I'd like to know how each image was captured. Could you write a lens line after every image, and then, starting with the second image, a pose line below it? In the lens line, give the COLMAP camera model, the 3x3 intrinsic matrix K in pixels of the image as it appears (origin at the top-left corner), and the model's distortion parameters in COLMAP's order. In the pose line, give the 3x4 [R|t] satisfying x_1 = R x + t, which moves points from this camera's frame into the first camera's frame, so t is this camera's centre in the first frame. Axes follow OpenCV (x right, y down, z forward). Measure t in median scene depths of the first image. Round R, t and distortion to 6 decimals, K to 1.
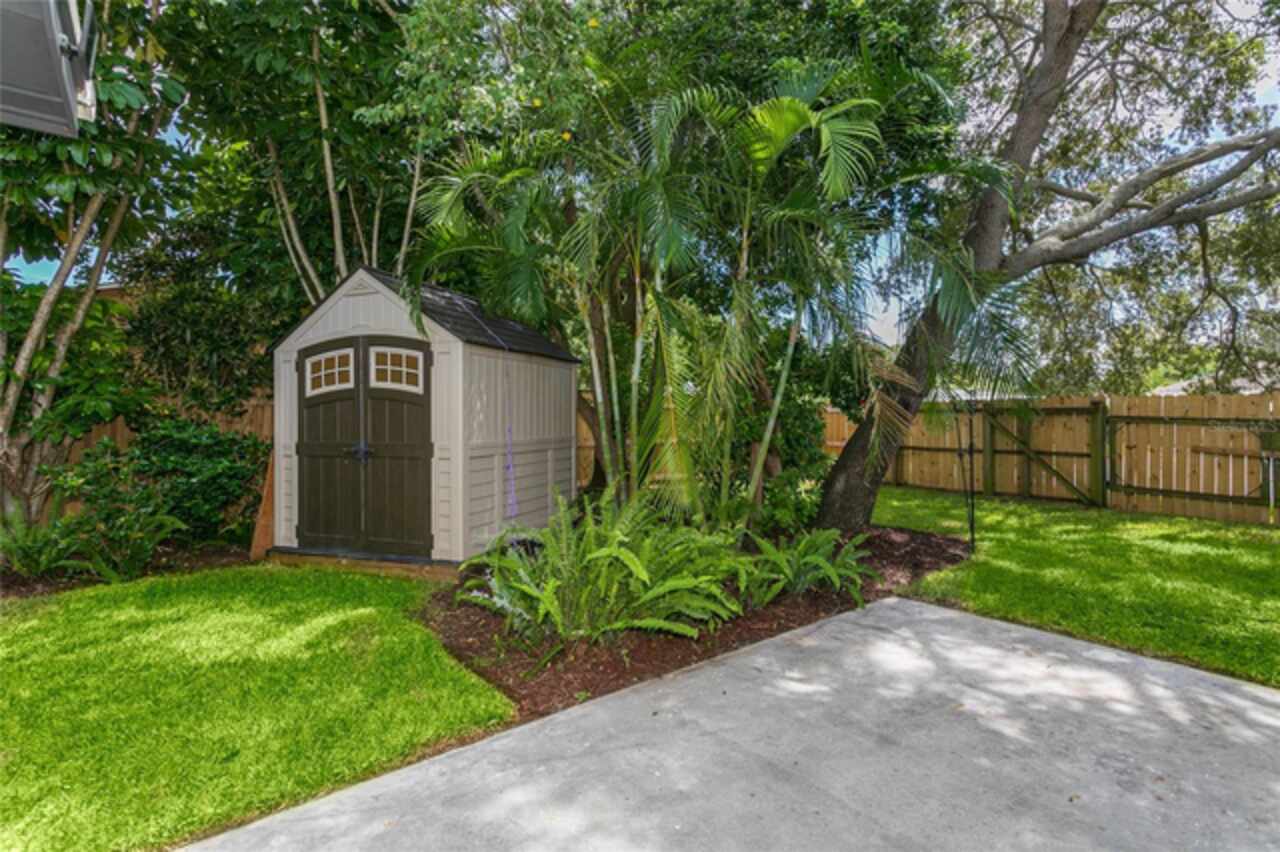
lens RADIAL K [[606.1, 0, 641.1], [0, 606.1, 422.5], [0, 0, 1]] dist [0.001575, 0.000290]
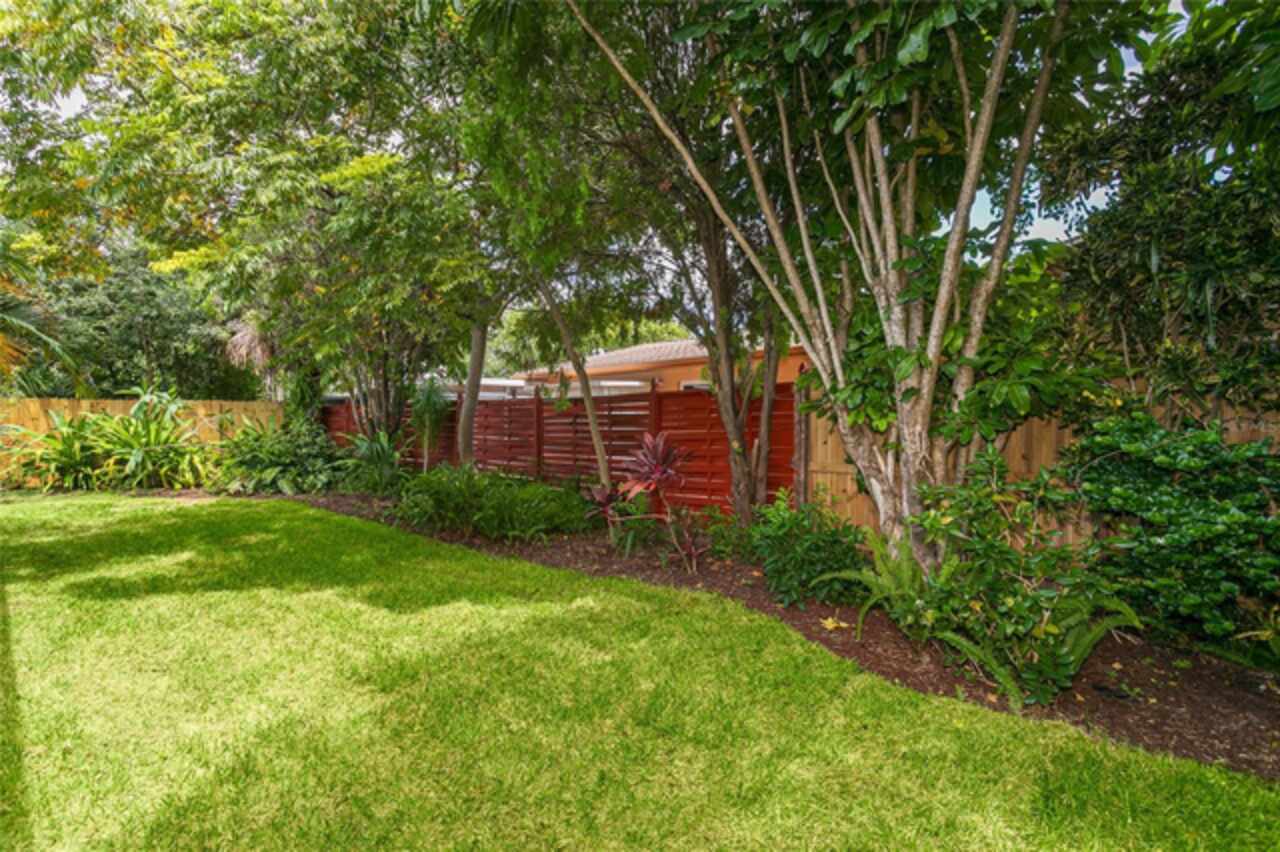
lens RADIAL K [[606.1, 0, 642.9], [0, 606.1, 422.1], [0, 0, 1]] dist [0.001575, 0.000290]
pose [[0.195777, 0.003503, -0.980642, -0.293905], [0.001366, 0.999992, 0.003845, -0.000950], [0.980647, -0.002092, 0.195771, 0.426750]]
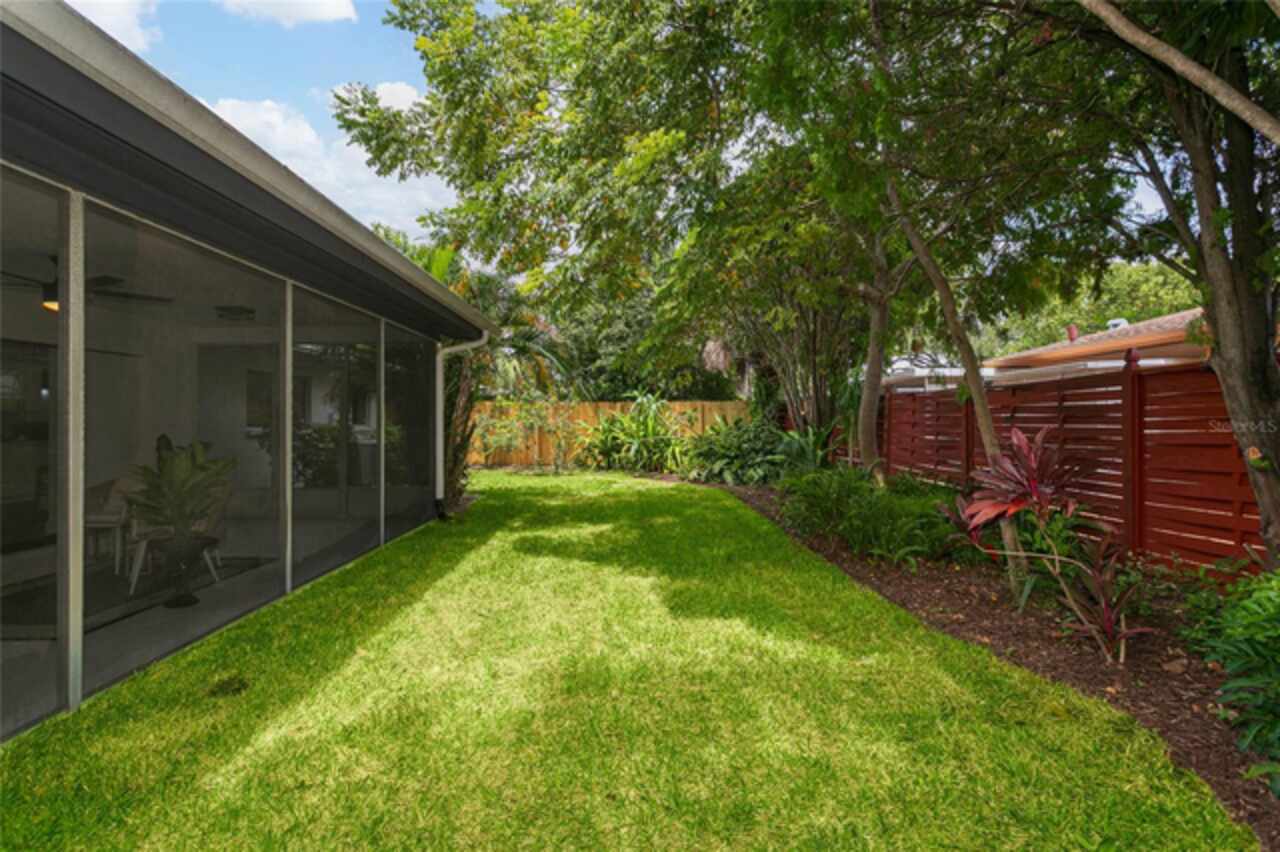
lens RADIAL K [[606.1, 0, 640.8], [0, 606.1, 421.7], [0, 0, 1]] dist [0.001575, 0.000290]
pose [[-0.569646, 0.002359, -0.821887, -0.493611], [0.001583, 0.999997, 0.001773, 0.011157], [0.821889, -0.000291, -0.569648, 0.649190]]
